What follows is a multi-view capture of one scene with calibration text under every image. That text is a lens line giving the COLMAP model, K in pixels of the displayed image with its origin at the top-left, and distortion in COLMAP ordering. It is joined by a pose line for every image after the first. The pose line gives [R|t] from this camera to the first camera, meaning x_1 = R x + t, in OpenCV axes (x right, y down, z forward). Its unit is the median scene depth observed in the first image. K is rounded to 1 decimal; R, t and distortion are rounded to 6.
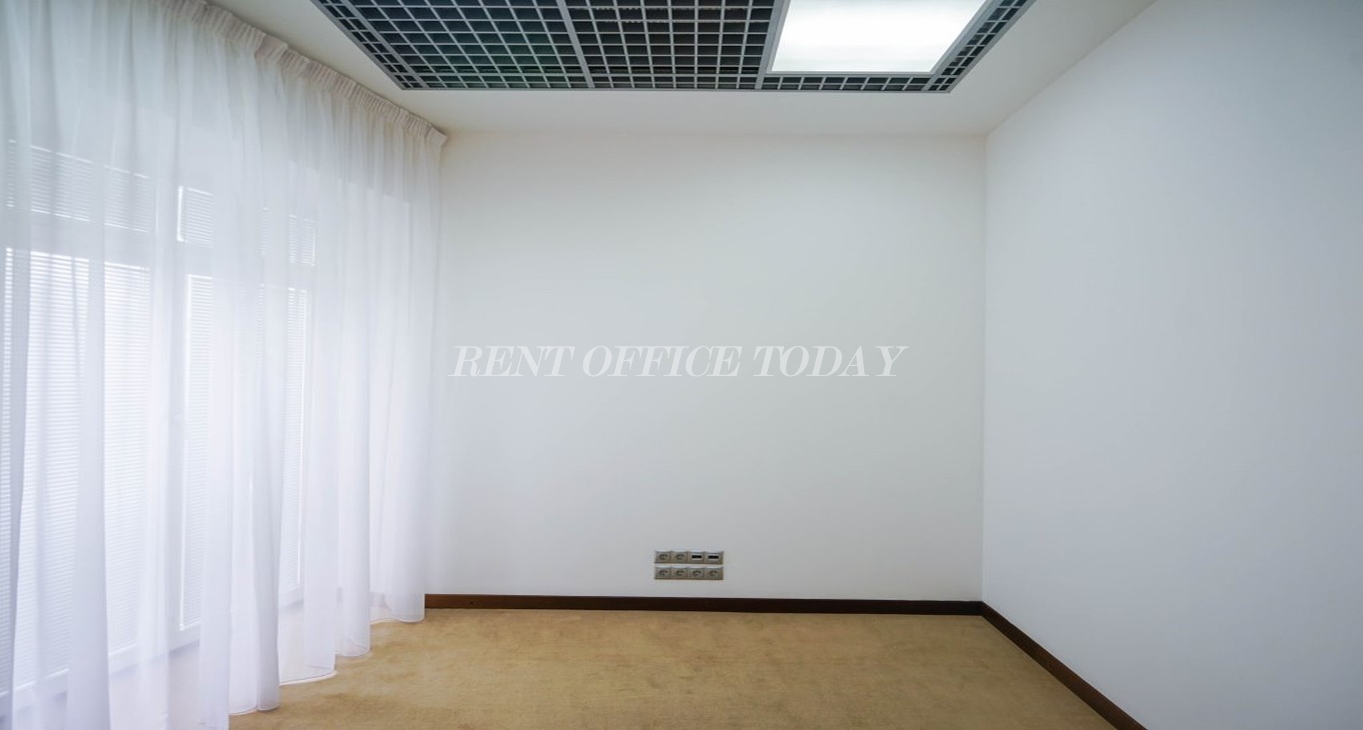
lens RADIAL K [[716.2, 0, 681.5], [0, 716.2, 365.0], [0, 0, 1]] dist [0.001618, -0.001034]
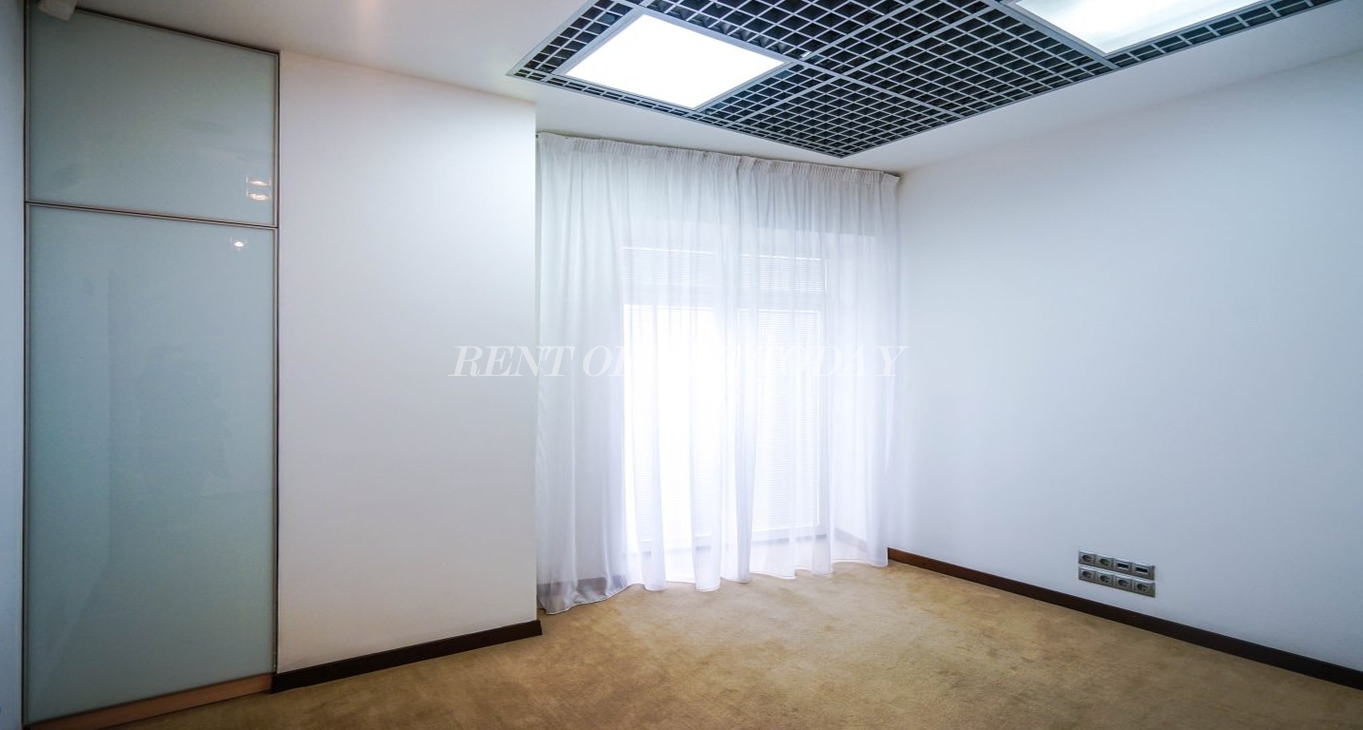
lens RADIAL K [[716.2, 0, 681.5], [0, 716.2, 365.0], [0, 0, 1]] dist [0.001618, -0.001034]
pose [[0.575458, -0.008238, -0.817790, 0.485895], [0.006243, 0.999964, -0.005681, 0.006792], [0.817807, -0.001836, 0.575489, -0.013966]]
